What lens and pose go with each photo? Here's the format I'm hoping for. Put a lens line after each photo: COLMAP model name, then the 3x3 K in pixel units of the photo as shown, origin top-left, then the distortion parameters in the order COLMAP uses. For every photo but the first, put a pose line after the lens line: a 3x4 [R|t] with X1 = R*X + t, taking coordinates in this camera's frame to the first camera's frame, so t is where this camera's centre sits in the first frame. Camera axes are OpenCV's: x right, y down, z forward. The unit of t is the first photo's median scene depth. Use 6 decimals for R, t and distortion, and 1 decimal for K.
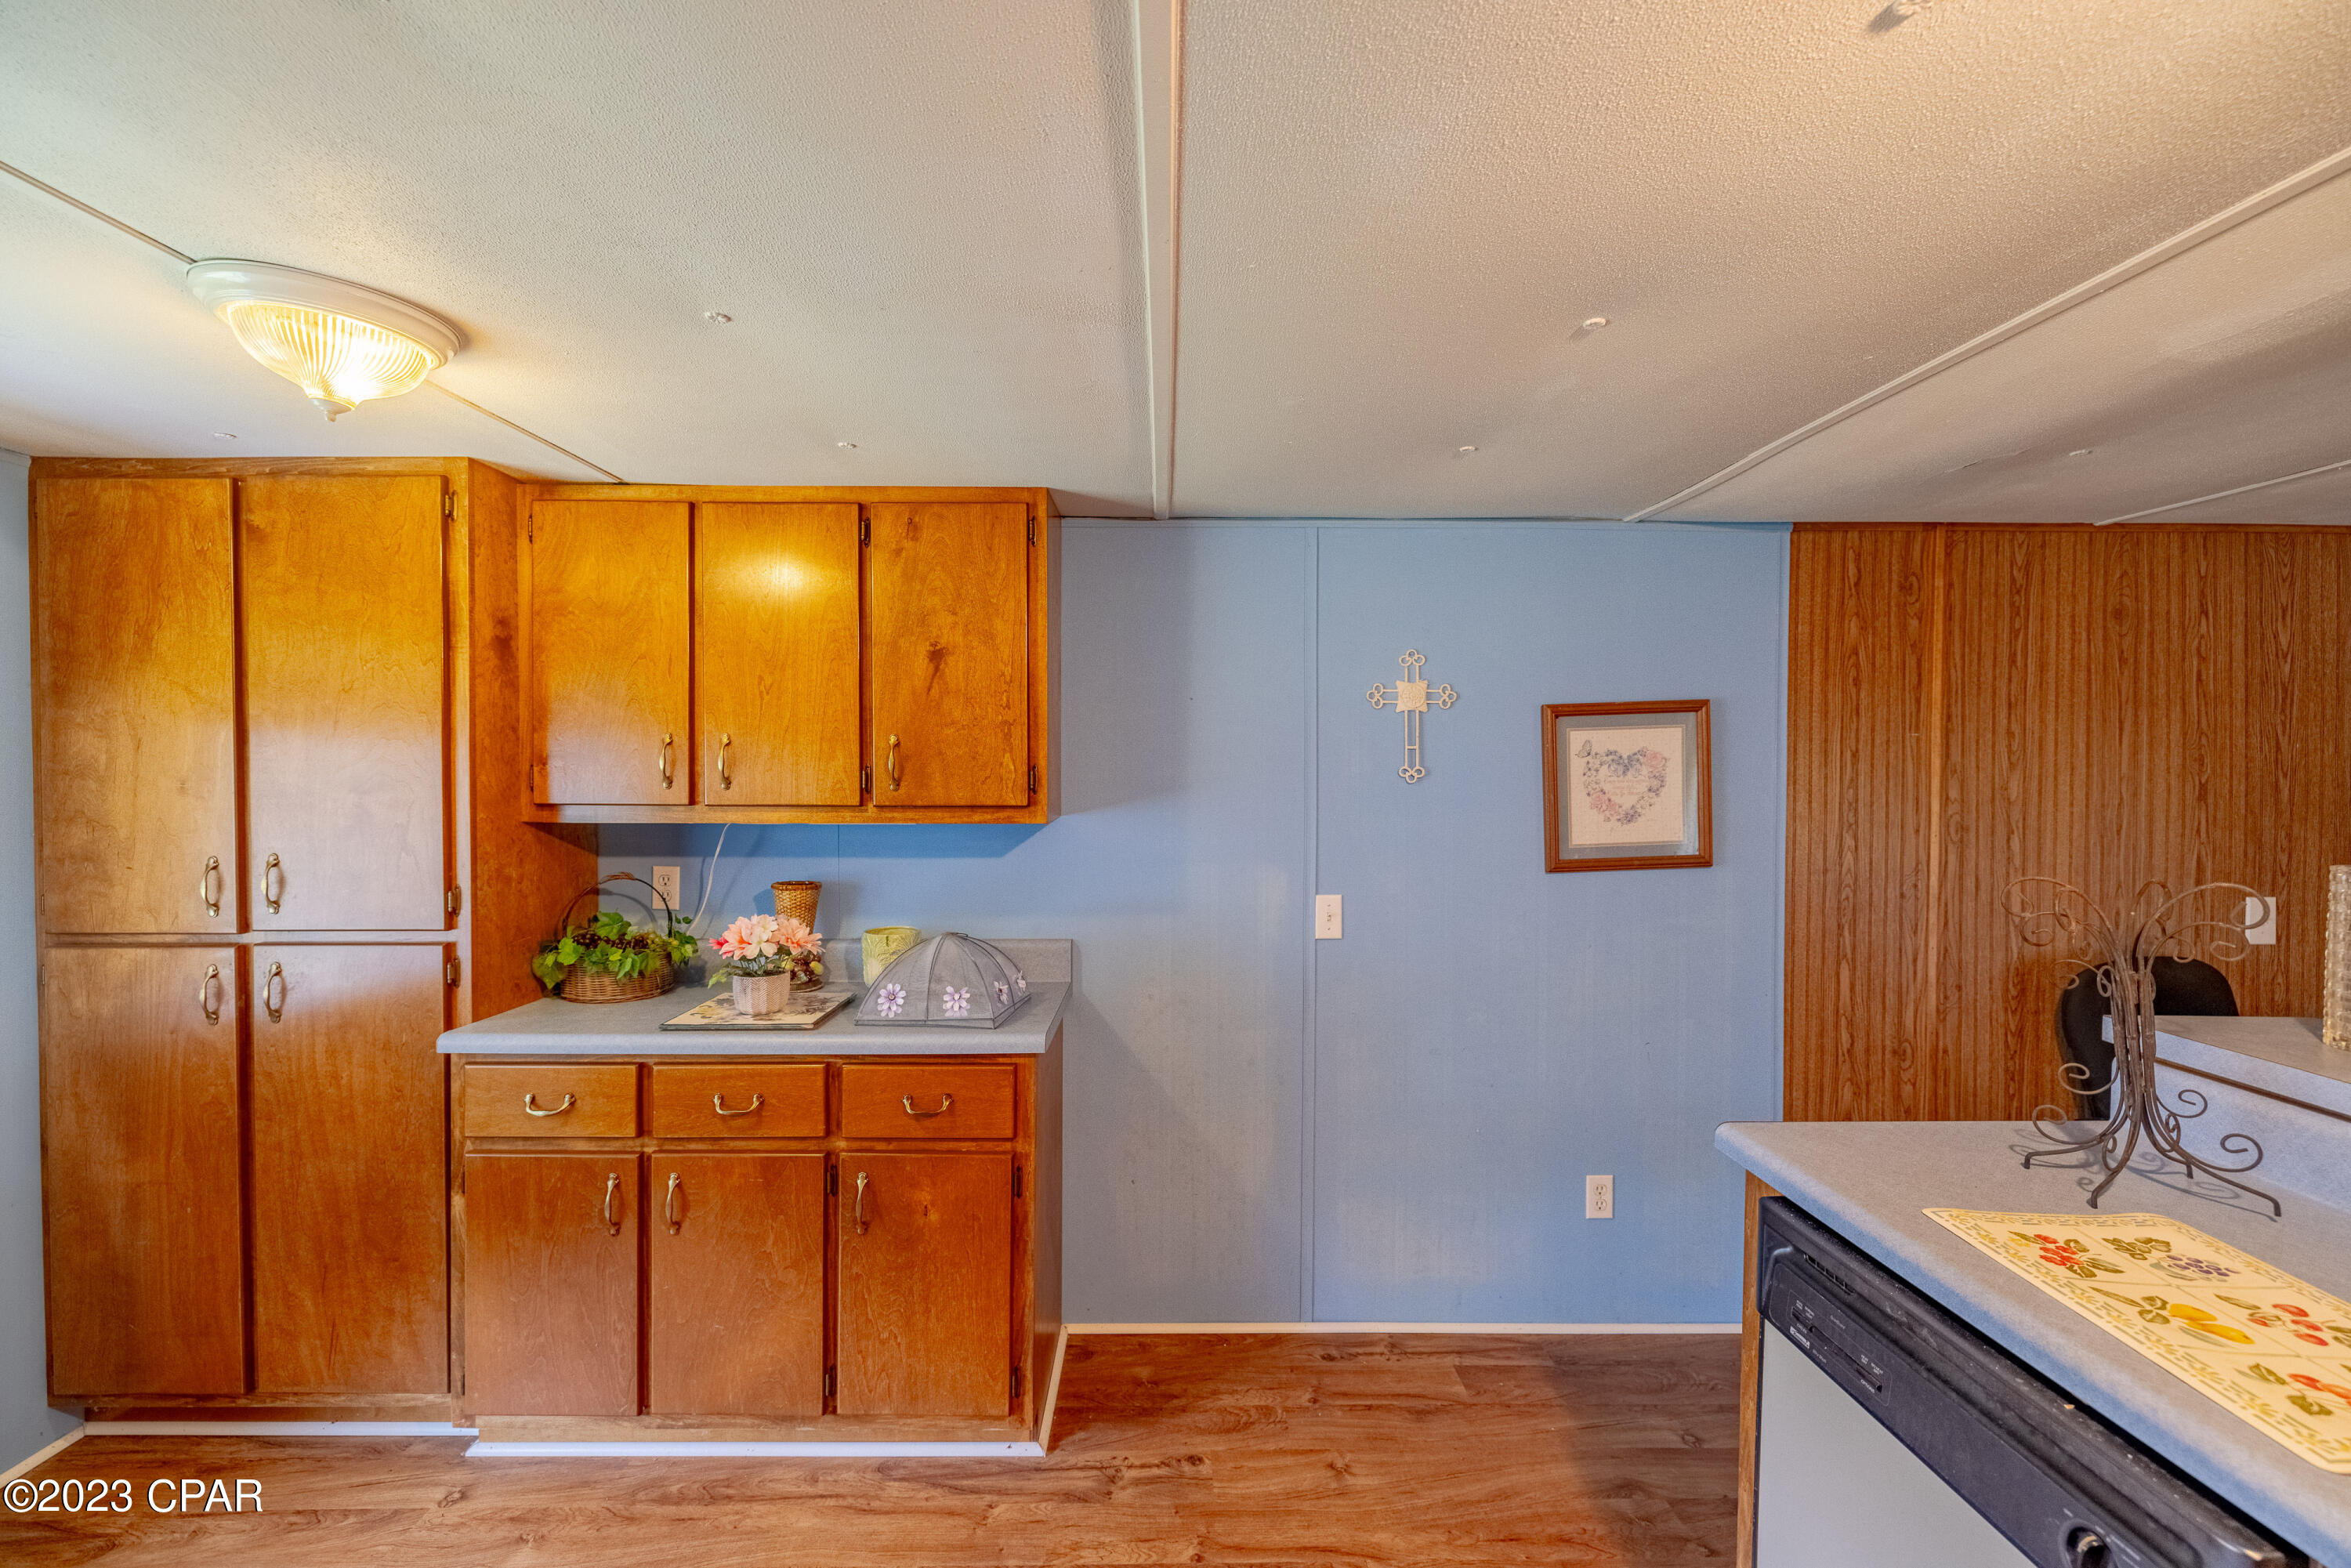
lens RADIAL K [[982.9, 0, 1170.1], [0, 982.9, 784.6], [0, 0, 1]] dist [-0.000216, 0.000211]
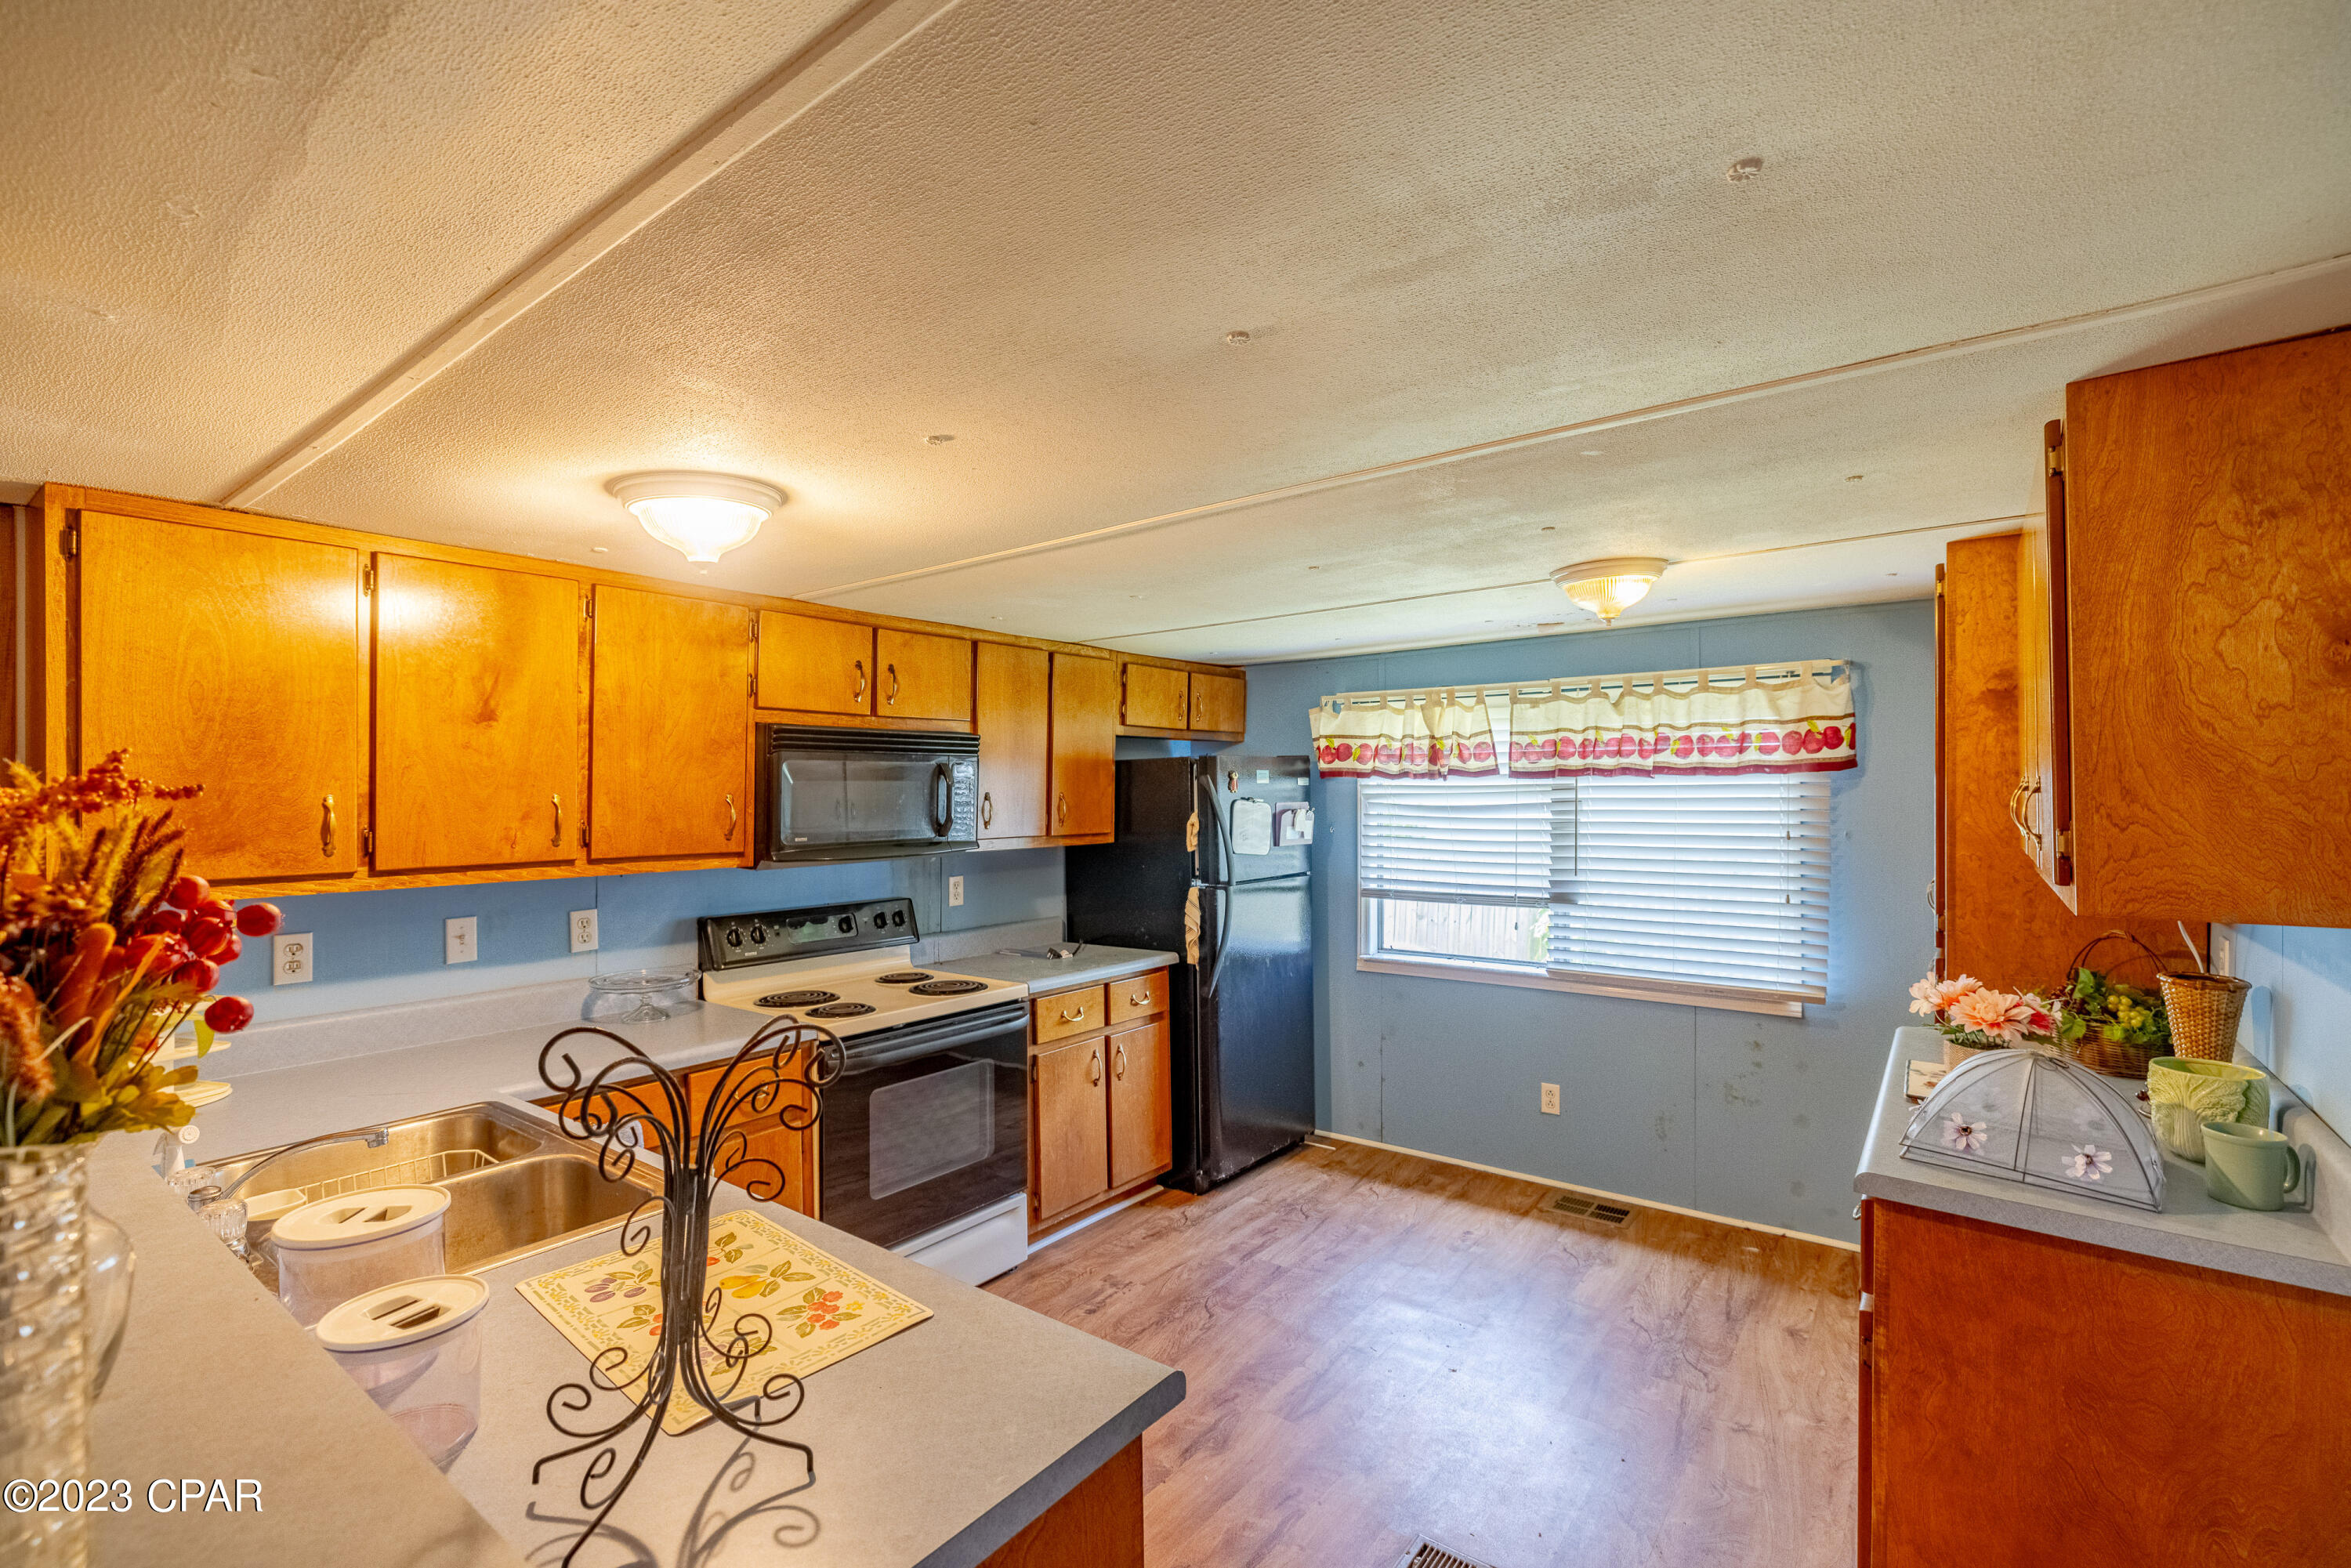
lens RADIAL K [[1037.9, 0, 1169.3], [0, 1037.9, 785.5], [0, 0, 1]] dist [-0.003271, -0.000190]
pose [[-0.615520, -0.000957, -0.788120, 0.662193], [-0.011225, 0.999908, 0.007553, -0.036249], [0.788041, 0.013496, -0.615475, 0.837693]]
